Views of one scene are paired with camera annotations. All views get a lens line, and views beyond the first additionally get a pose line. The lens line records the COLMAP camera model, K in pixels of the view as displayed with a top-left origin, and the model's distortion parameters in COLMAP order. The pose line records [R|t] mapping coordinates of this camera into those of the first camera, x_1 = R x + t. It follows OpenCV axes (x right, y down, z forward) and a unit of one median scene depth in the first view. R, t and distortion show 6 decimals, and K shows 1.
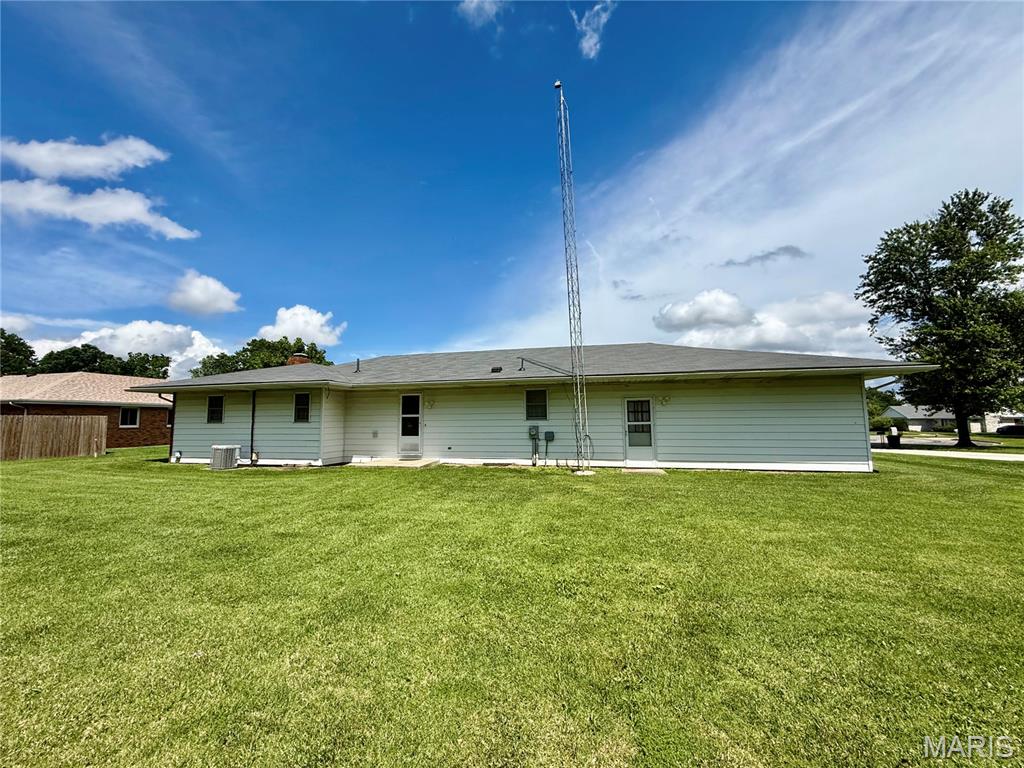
lens RADIAL K [[407.8, 0, 508.7], [0, 407.8, 383.0], [0, 0, 1]] dist [-0.001100, 0.000148]
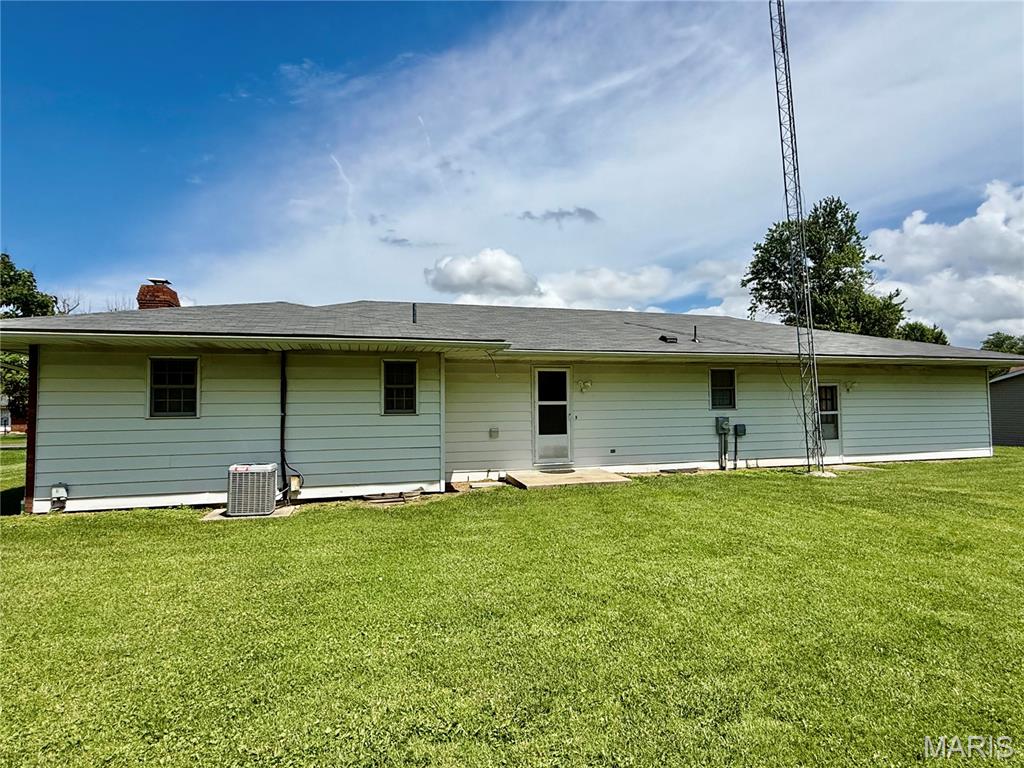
lens RADIAL K [[545.0, 0, 509.5], [0, 545.0, 385.6], [0, 0, 1]] dist [-0.033483, 0.038793]
pose [[0.868643, 0.018586, 0.495091, -0.725727], [-0.045246, 0.998096, 0.041917, 0.020691], [-0.493369, -0.058812, 0.867830, 0.300073]]
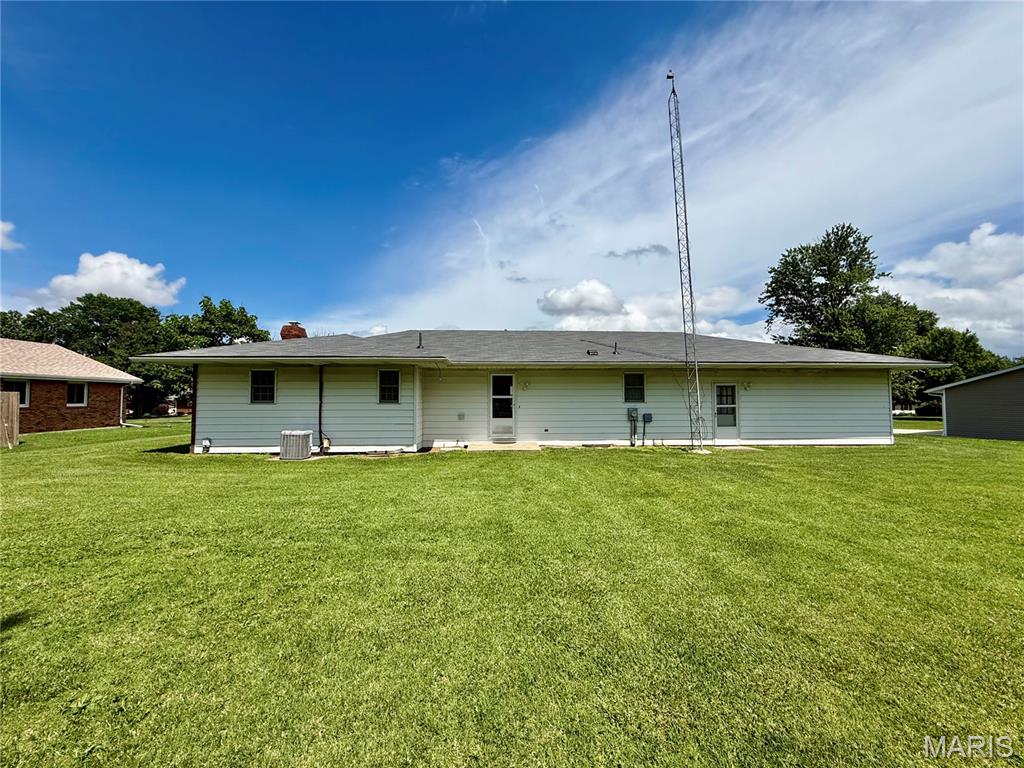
lens RADIAL K [[407.8, 0, 508.7], [0, 407.8, 383.0], [0, 0, 1]] dist [-0.001100, 0.000148]
pose [[0.959301, 0.018918, 0.281750, -0.499604], [-0.033734, 0.998286, 0.047825, 0.001670], [-0.280363, -0.055383, 0.958295, 0.085245]]
